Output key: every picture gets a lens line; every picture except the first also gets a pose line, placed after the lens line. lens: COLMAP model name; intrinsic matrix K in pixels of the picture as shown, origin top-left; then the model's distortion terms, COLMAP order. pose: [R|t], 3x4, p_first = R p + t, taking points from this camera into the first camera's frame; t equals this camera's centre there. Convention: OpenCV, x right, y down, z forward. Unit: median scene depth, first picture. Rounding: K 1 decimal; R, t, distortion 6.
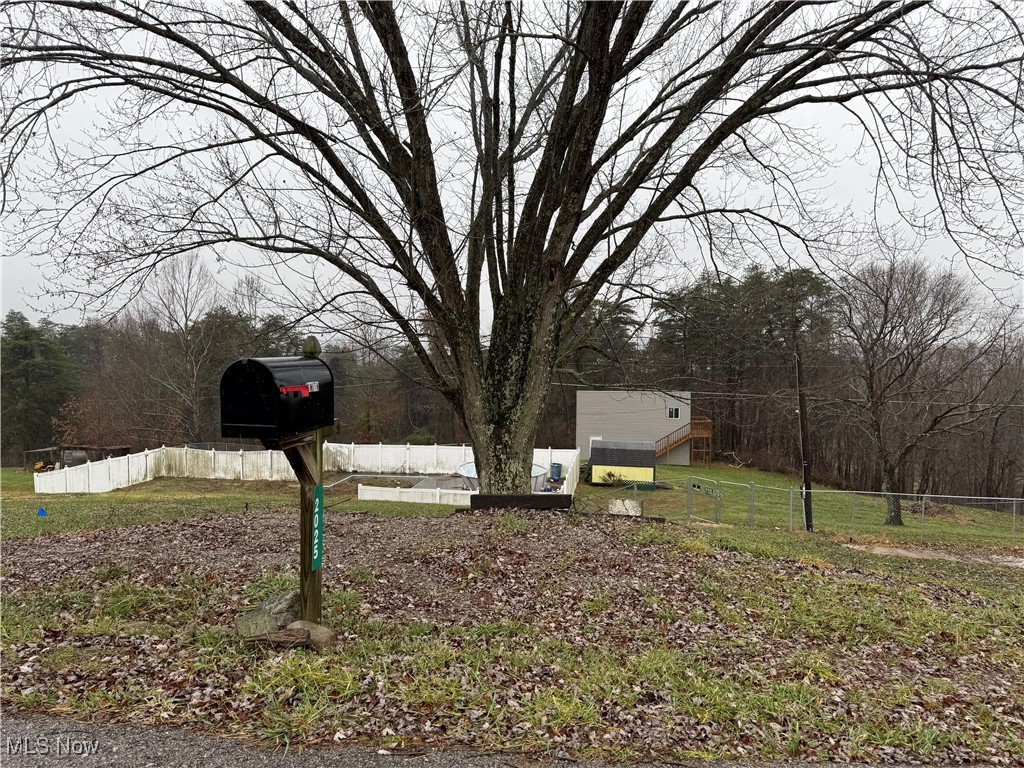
lens RADIAL K [[715.8, 0, 517.3], [0, 715.8, 387.4], [0, 0, 1]] dist [0.075326, -0.080830]
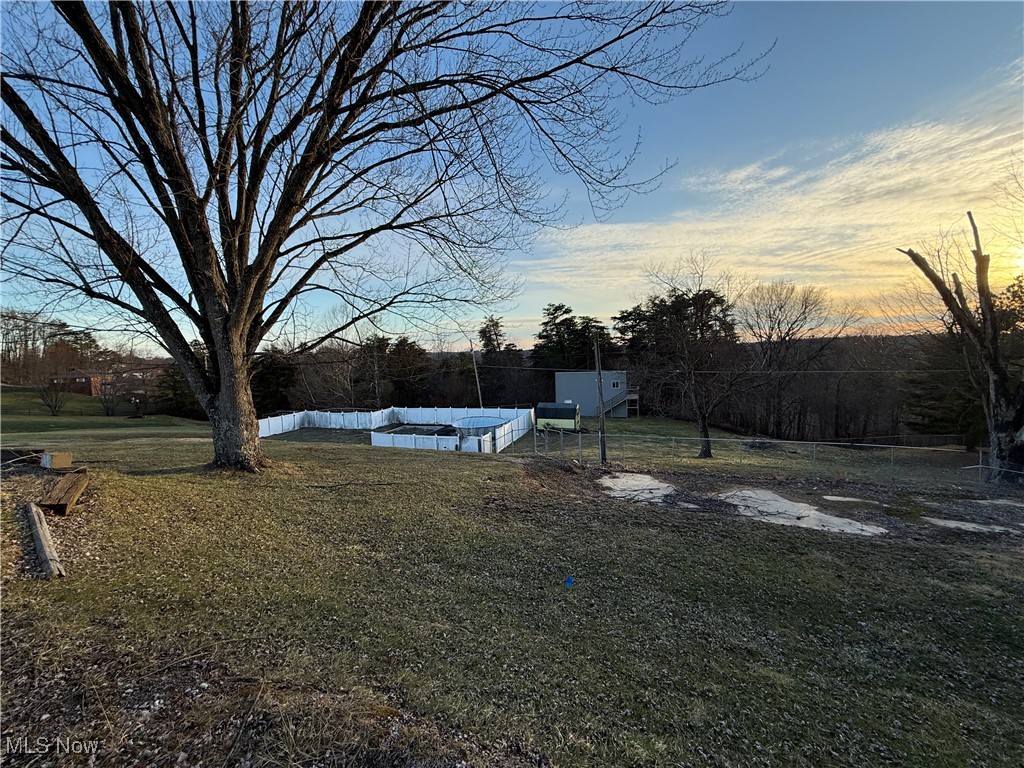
lens RADIAL K [[405.8, 0, 509.3], [0, 405.8, 384.5], [0, 0, 1]] dist [0.001822, -0.000214]
pose [[0.983138, -0.027859, -0.180731, 0.469190], [0.032457, 0.999219, 0.022533, 0.023392], [0.179963, -0.028019, 0.983274, 0.222482]]
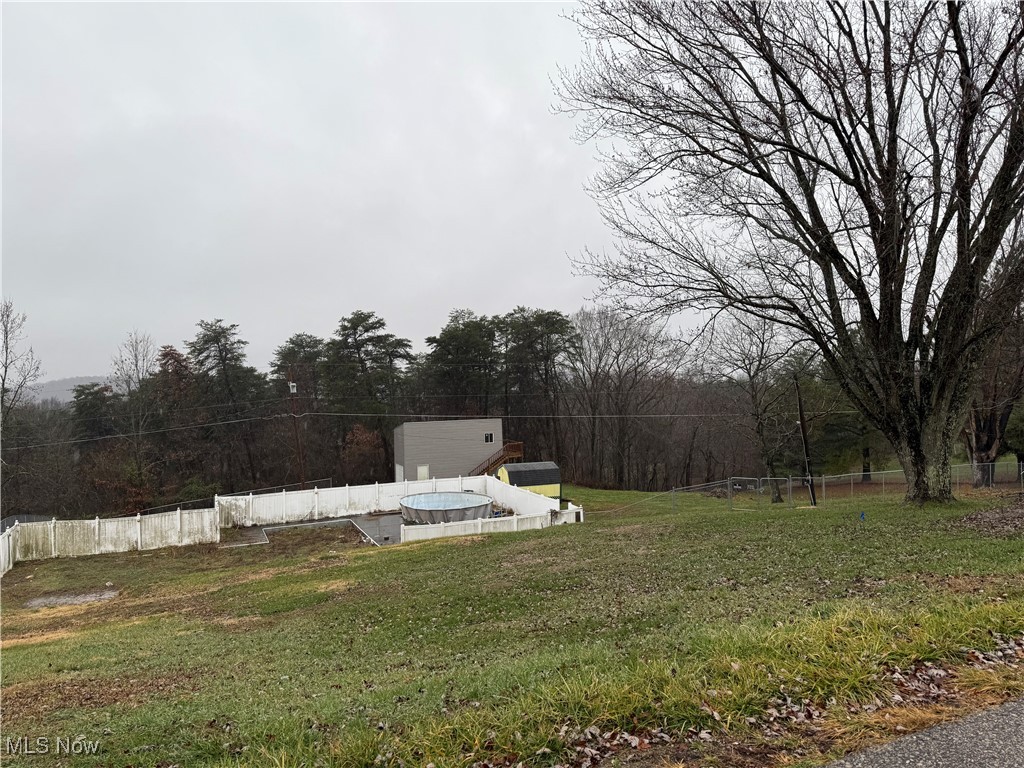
lens RADIAL K [[715.8, 0, 503.1], [0, 715.8, 388.7], [0, 0, 1]] dist [0.075326, -0.080830]
pose [[0.851921, -0.031670, 0.522712, -1.055720], [0.053806, 0.998180, -0.027216, -0.028439], [-0.520899, 0.051310, 0.852075, 0.148101]]
